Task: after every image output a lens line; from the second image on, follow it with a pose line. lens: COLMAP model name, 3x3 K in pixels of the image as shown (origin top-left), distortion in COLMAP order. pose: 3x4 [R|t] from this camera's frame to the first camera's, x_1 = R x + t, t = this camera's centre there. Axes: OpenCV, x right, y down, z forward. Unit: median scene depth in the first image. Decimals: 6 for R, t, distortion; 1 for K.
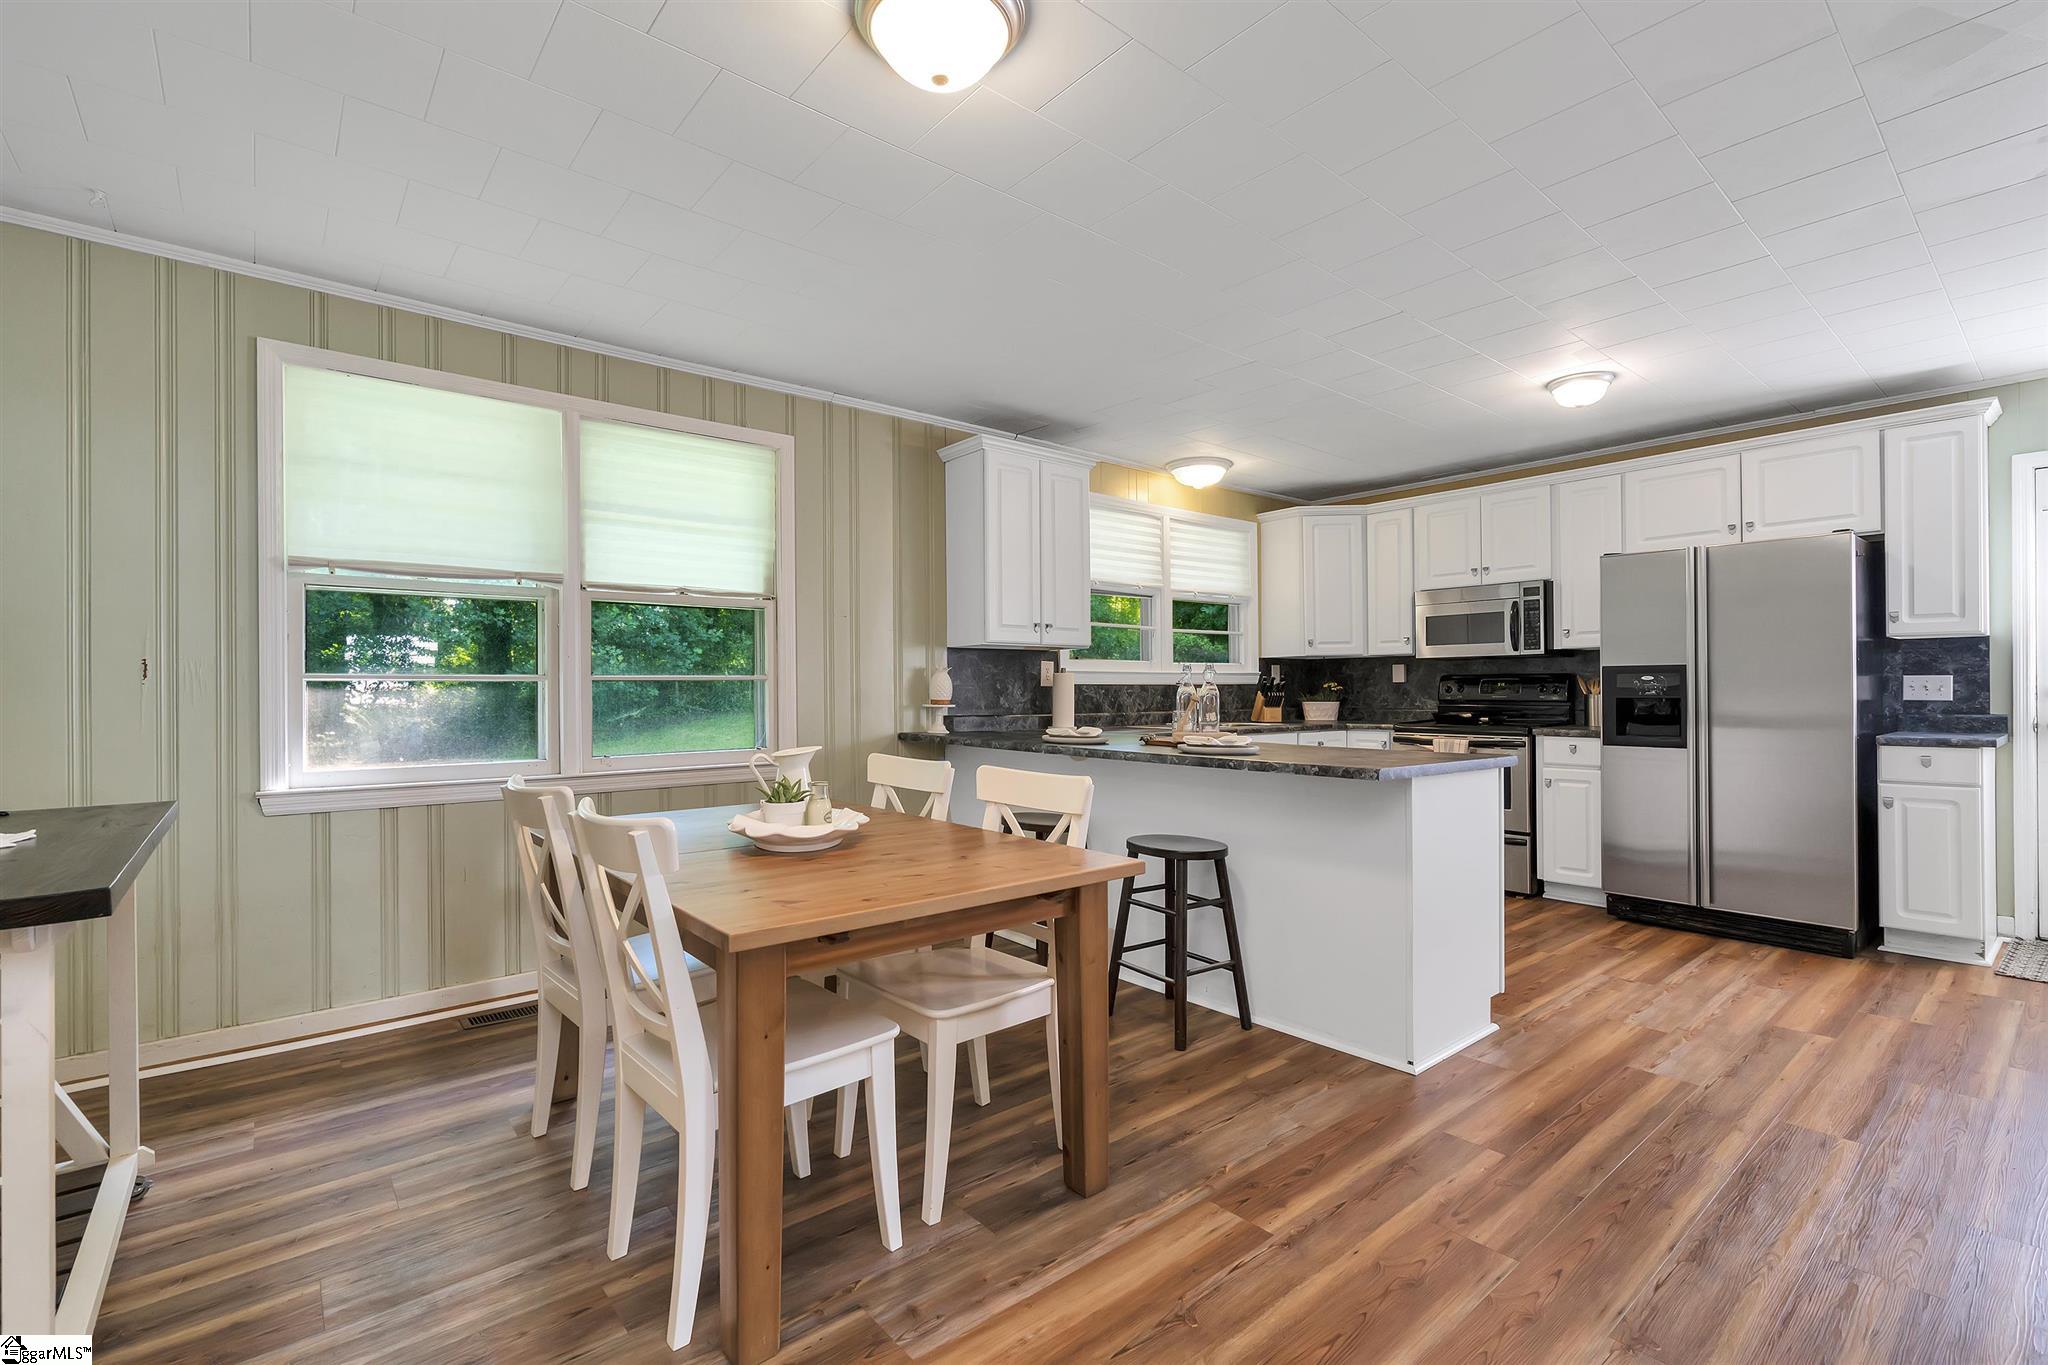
lens RADIAL K [[909.9, 0, 1026.3], [0, 909.9, 687.1], [0, 0, 1]] dist [0.000363, 0.000621]
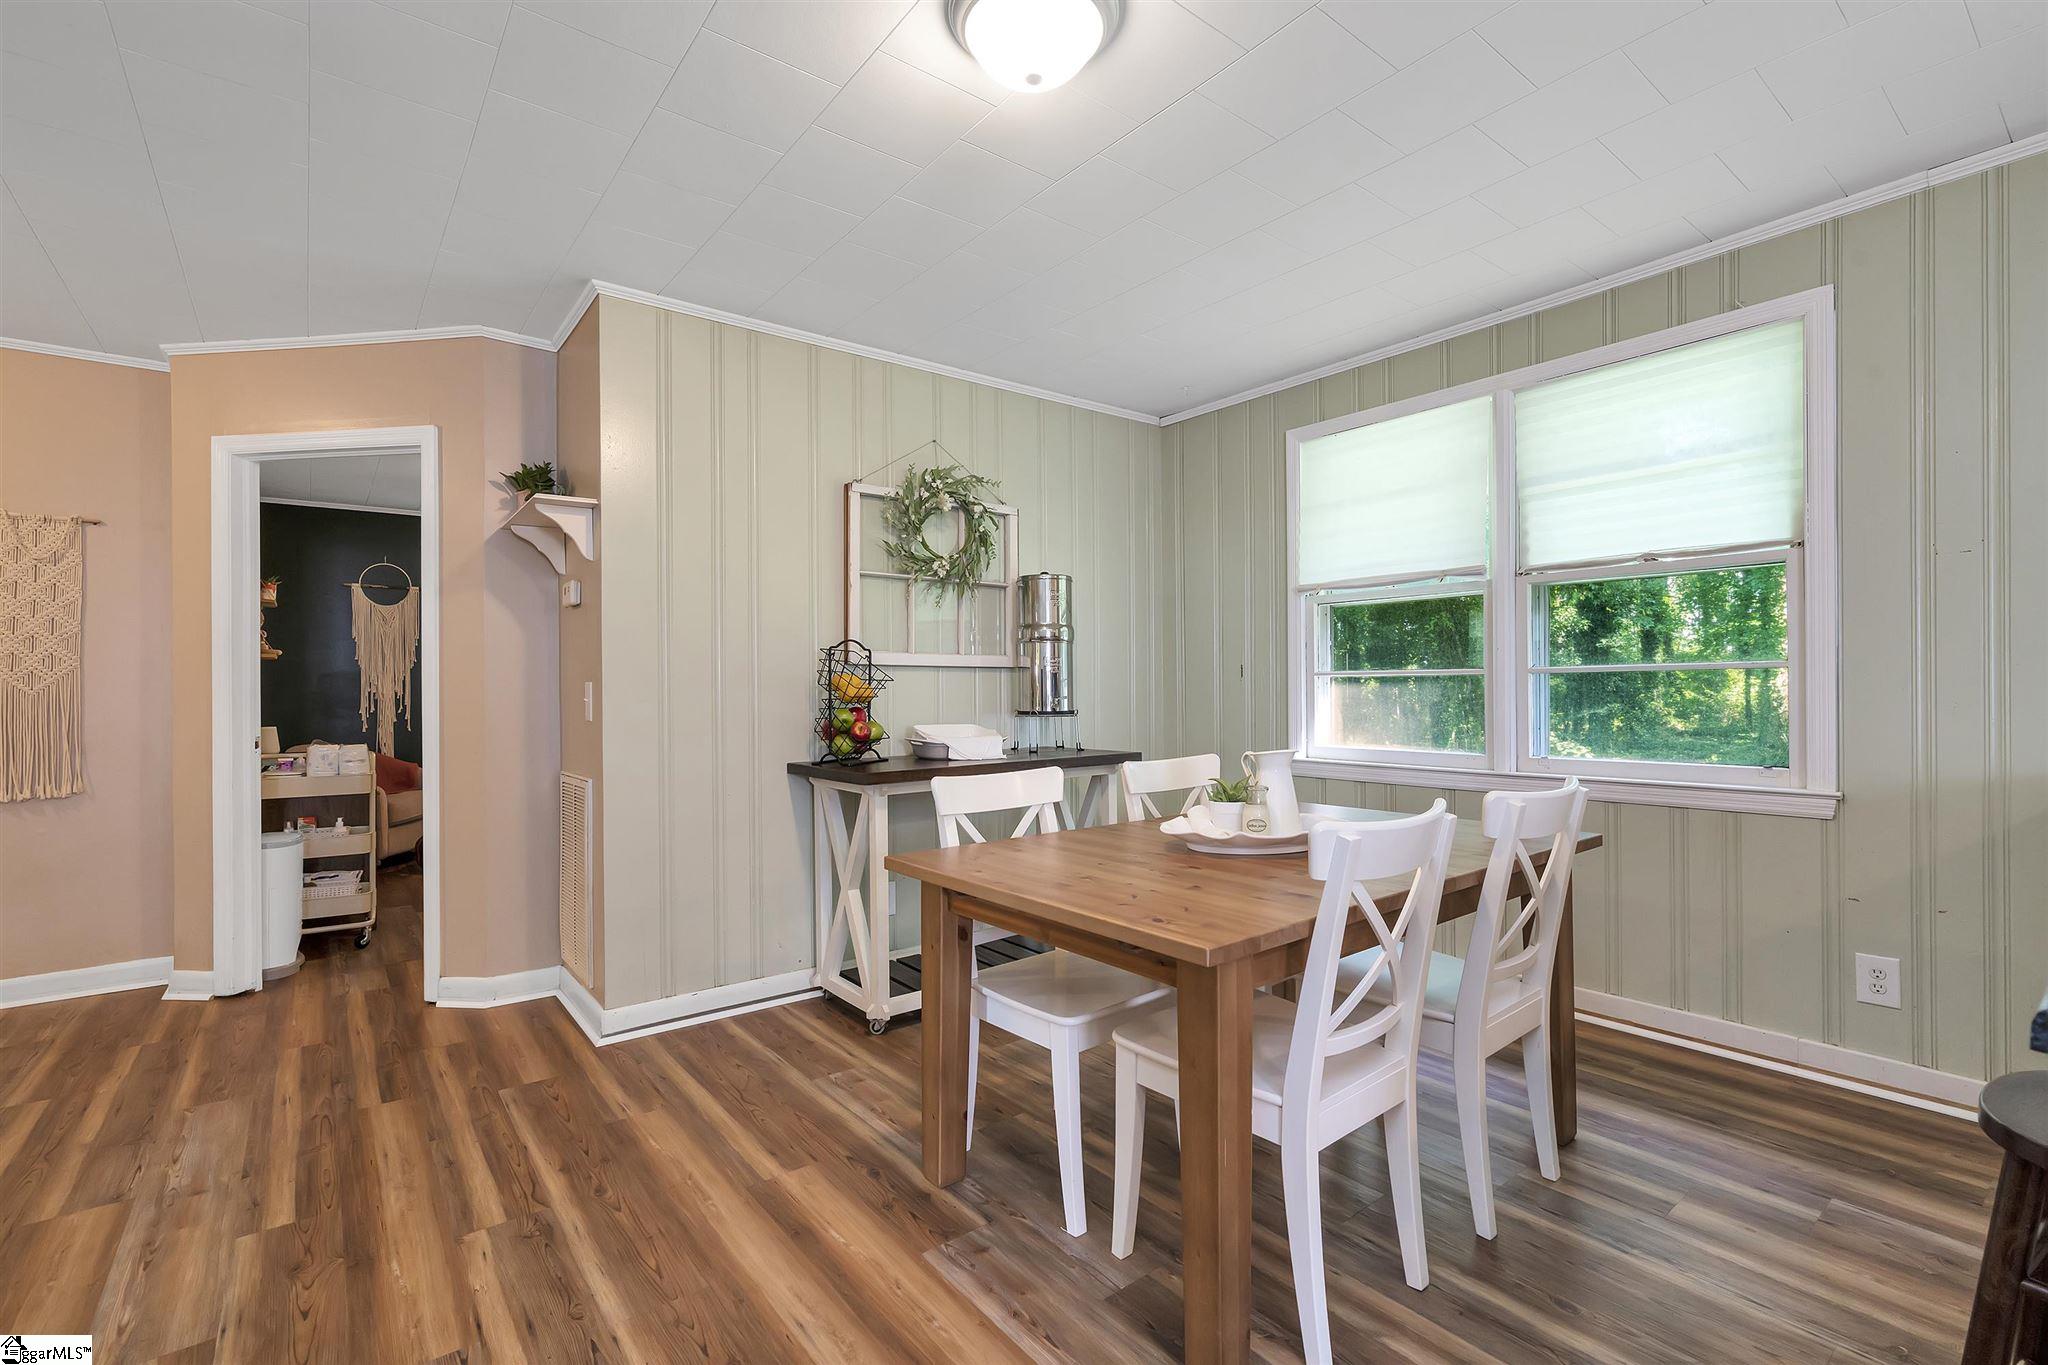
lens RADIAL K [[916.9, 0, 1020.6], [0, 916.9, 686.5], [0, 0, 1]] dist [-0.002859, 0.000441]
pose [[-0.039143, 0.003108, -0.999229, 0.411068], [0.010129, 0.999945, 0.002713, -0.001229], [0.999182, -0.010015, -0.039172, 0.458165]]
